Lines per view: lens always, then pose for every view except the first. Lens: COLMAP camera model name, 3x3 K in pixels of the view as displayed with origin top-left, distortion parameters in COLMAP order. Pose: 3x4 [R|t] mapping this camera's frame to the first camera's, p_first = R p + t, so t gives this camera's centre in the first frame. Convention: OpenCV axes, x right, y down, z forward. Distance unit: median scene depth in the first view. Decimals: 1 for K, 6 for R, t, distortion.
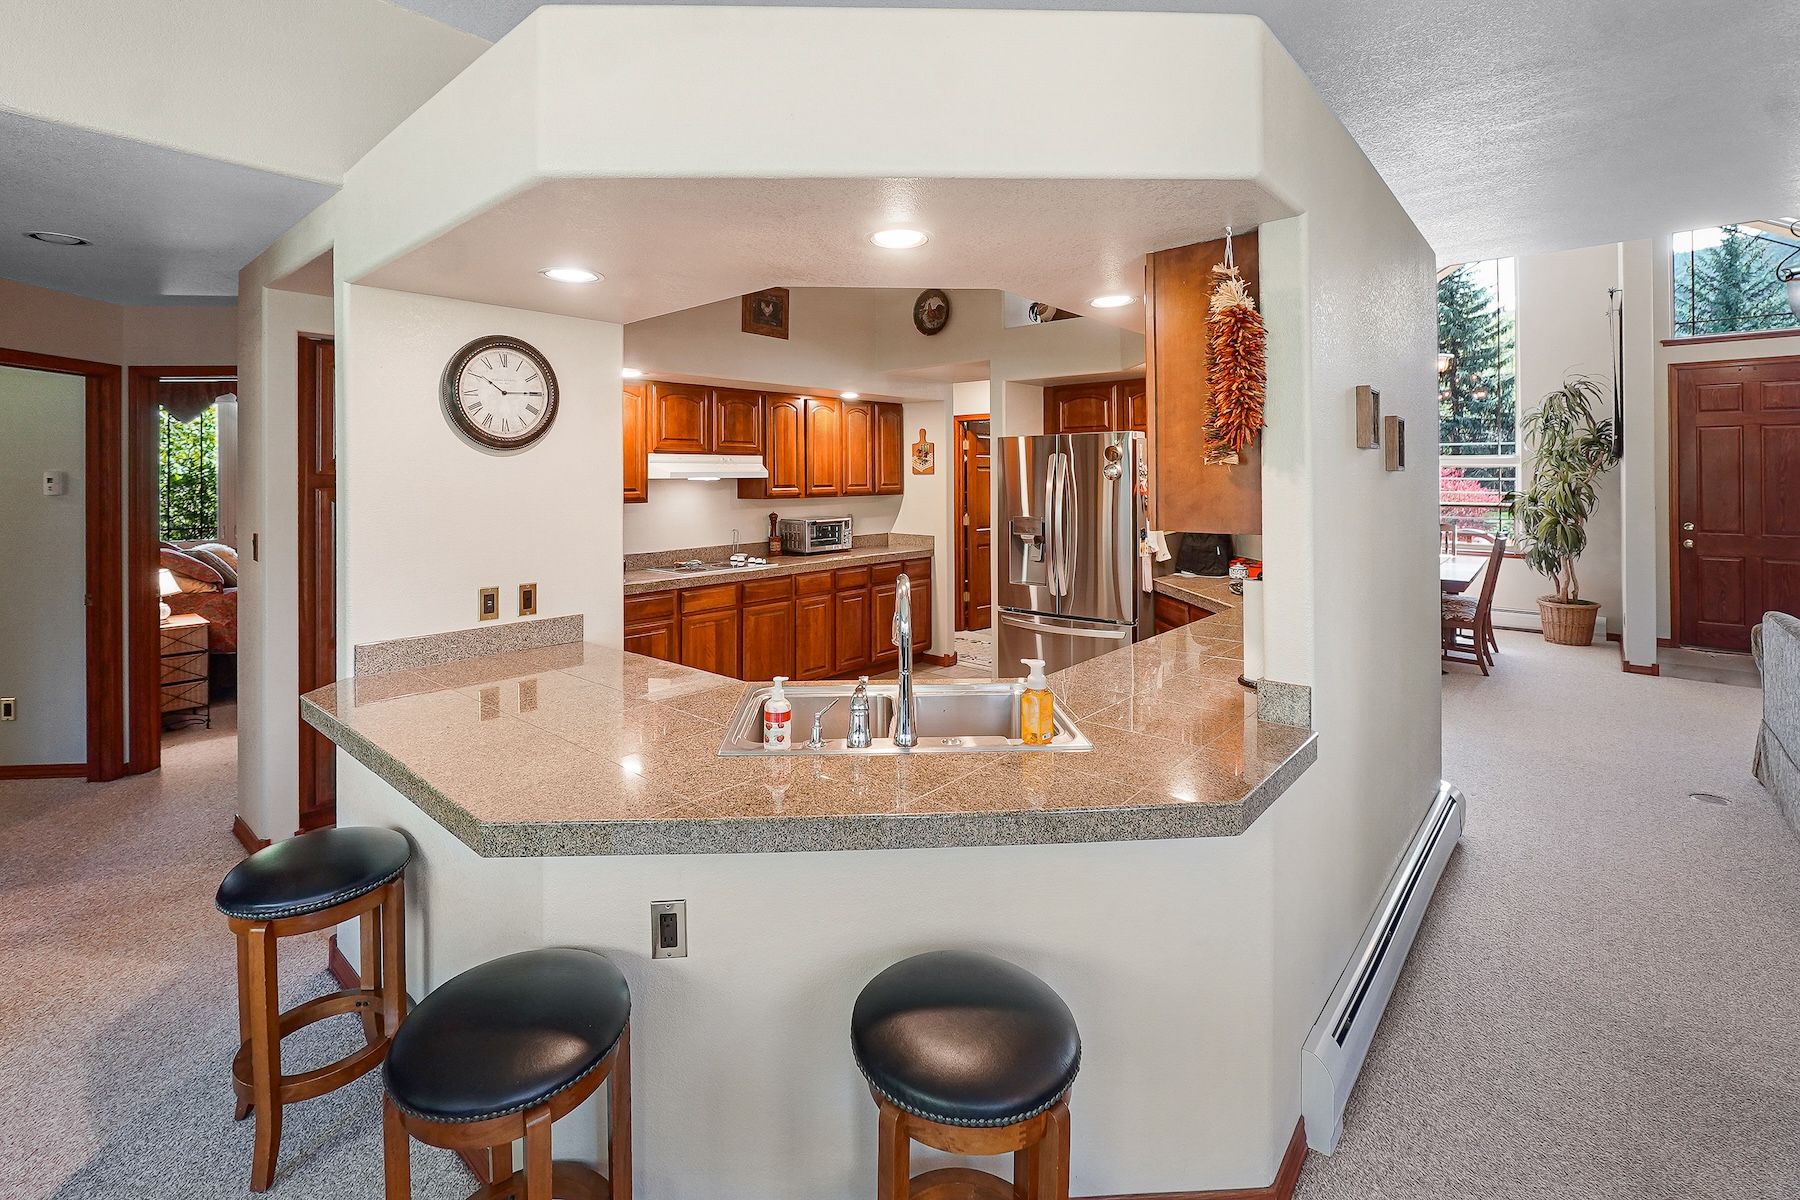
lens RADIAL K [[813.5, 0, 893.9], [0, 813.5, 465.5], [0, 0, 1]] dist [-0.002781, -0.000589]
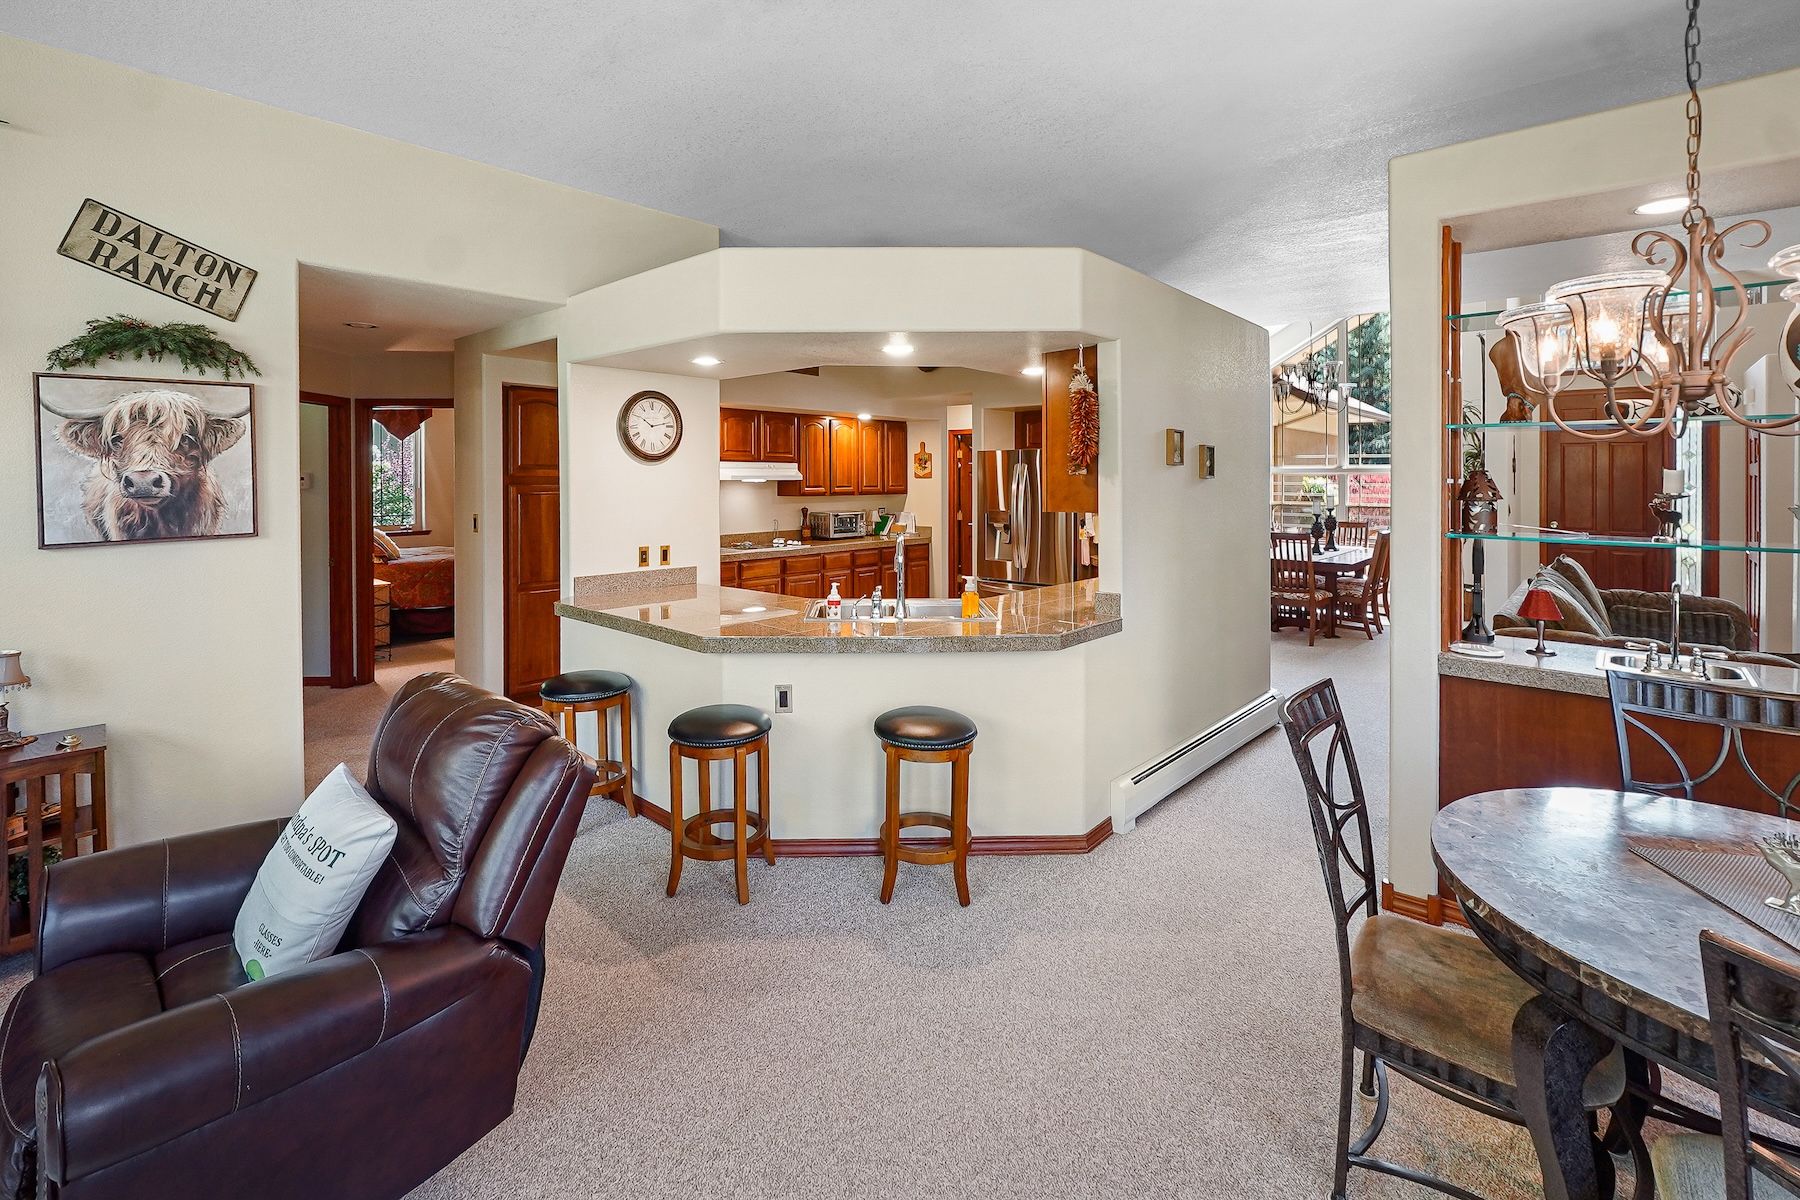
lens RADIAL K [[819.5, 0, 895.5], [0, 819.5, 482.1], [0, 0, 1]] dist [-0.006551, 0.000172]
pose [[0.999949, 0.005913, -0.008152, 0.005453], [-0.005774, 0.999839, 0.016977, -0.005107], [0.008251, -0.016929, 0.999823, -0.317560]]
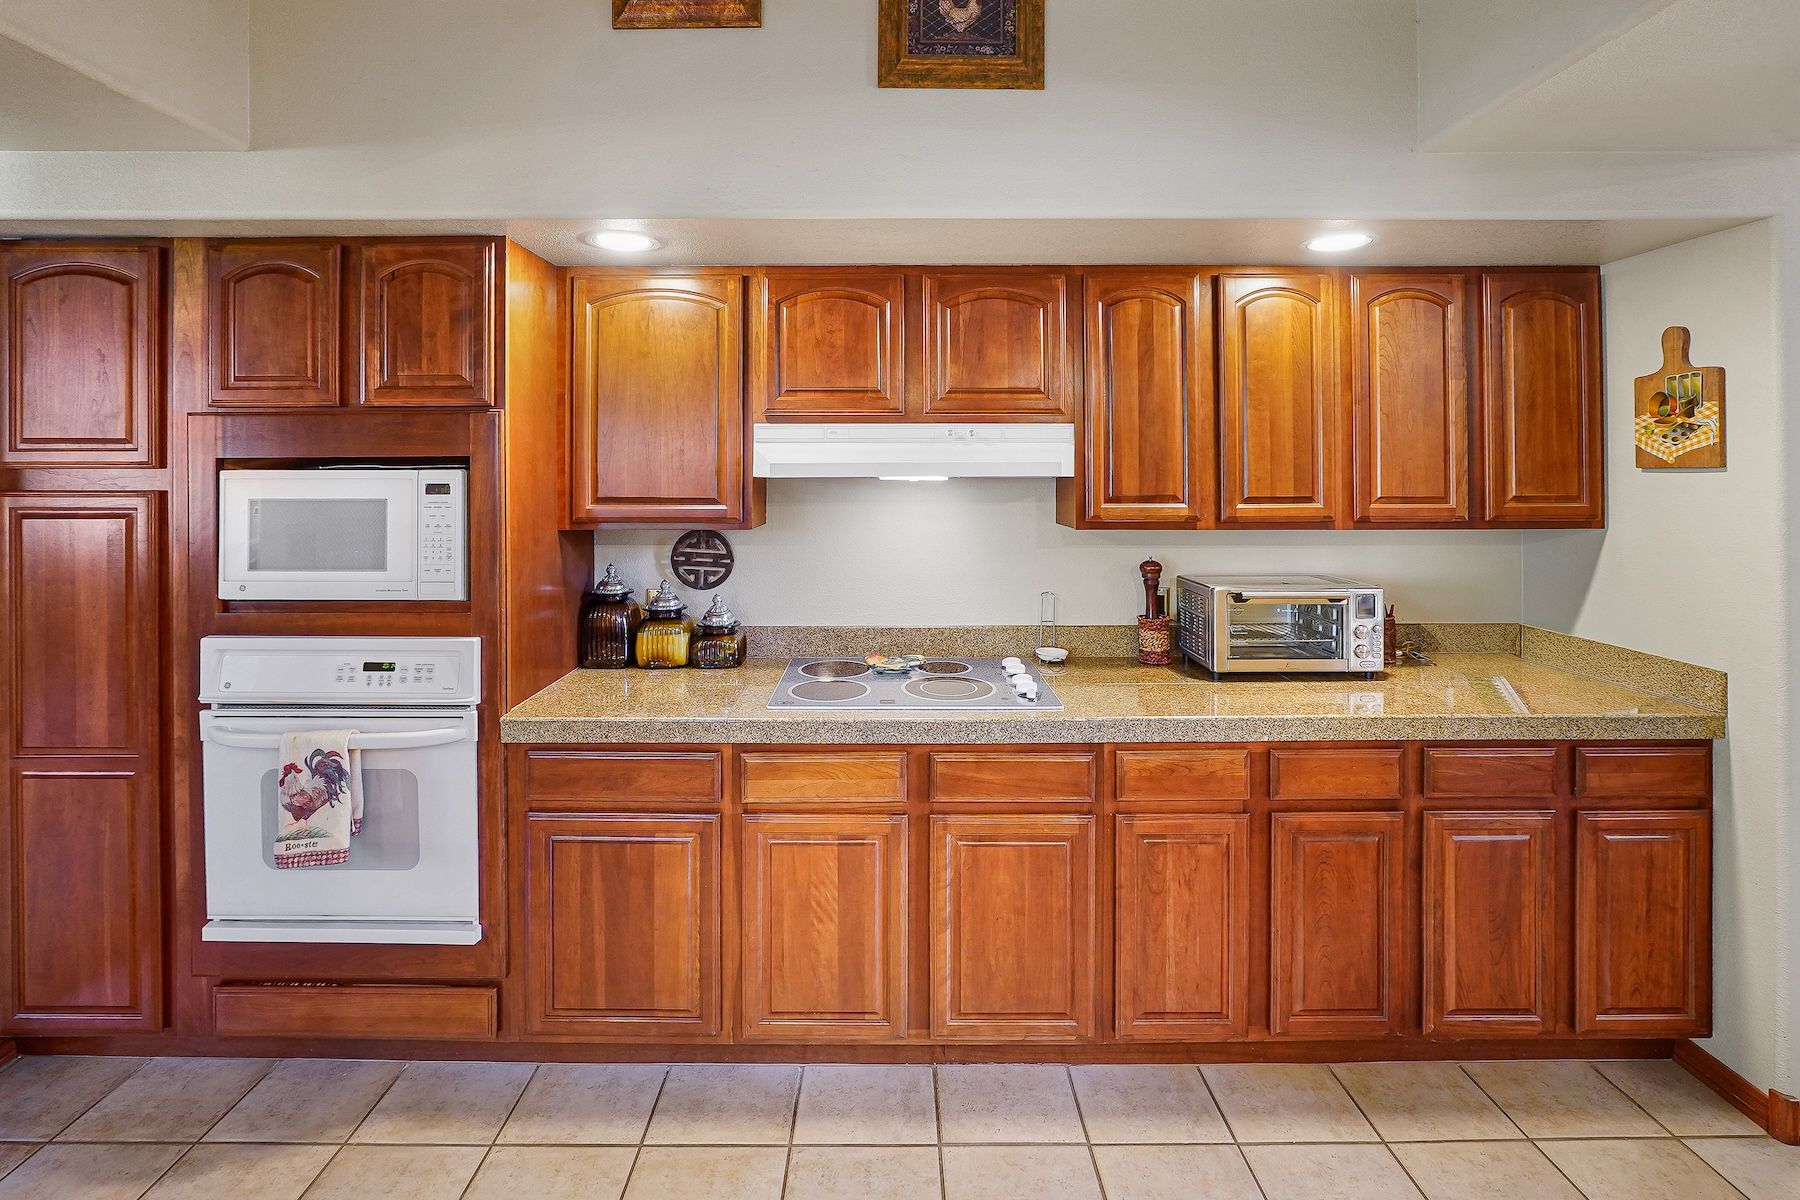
lens RADIAL K [[813.5, 0, 893.9], [0, 813.5, 465.5], [0, 0, 1]] dist [-0.002781, -0.000589]
pose [[0.658038, -0.002939, -0.752979, 0.088476], [0.006862, 0.999974, 0.002094, 0.007845], [0.752953, -0.006544, 0.658041, 0.680099]]
